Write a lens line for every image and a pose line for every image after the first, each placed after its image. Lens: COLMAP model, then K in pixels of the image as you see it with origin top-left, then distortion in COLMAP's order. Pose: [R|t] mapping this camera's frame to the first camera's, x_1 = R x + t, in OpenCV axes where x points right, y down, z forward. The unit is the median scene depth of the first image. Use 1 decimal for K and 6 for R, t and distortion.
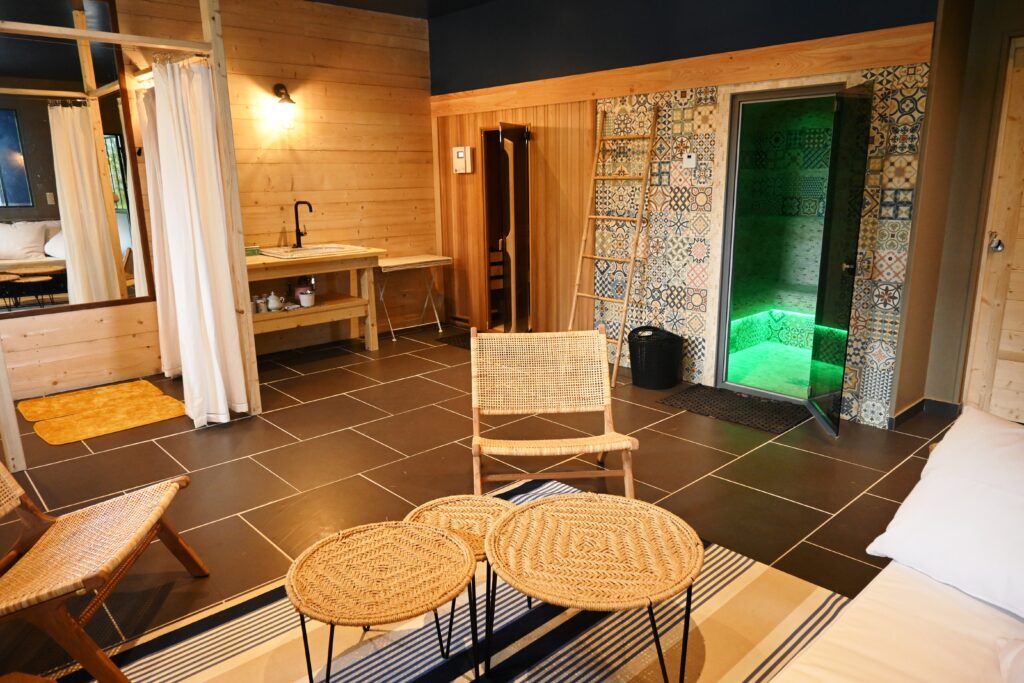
lens RADIAL K [[690.3, 0, 511.8], [0, 690.3, 343.9], [0, 0, 1]] dist [-0.006472, -0.000842]
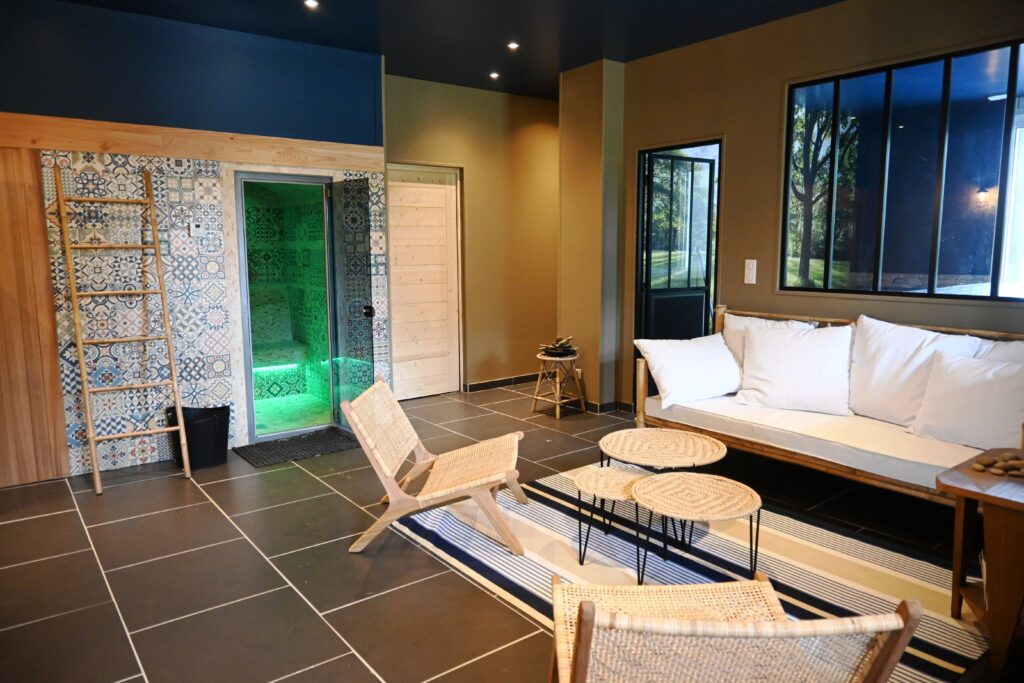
lens RADIAL K [[690.3, 0, 508.3], [0, 690.3, 341.8], [0, 0, 1]] dist [-0.006472, -0.000842]
pose [[0.097581, -0.123218, 0.987570, -0.675774], [0.238537, 0.966278, 0.096991, -0.095247], [-0.966219, 0.226107, 0.123682, 0.462777]]
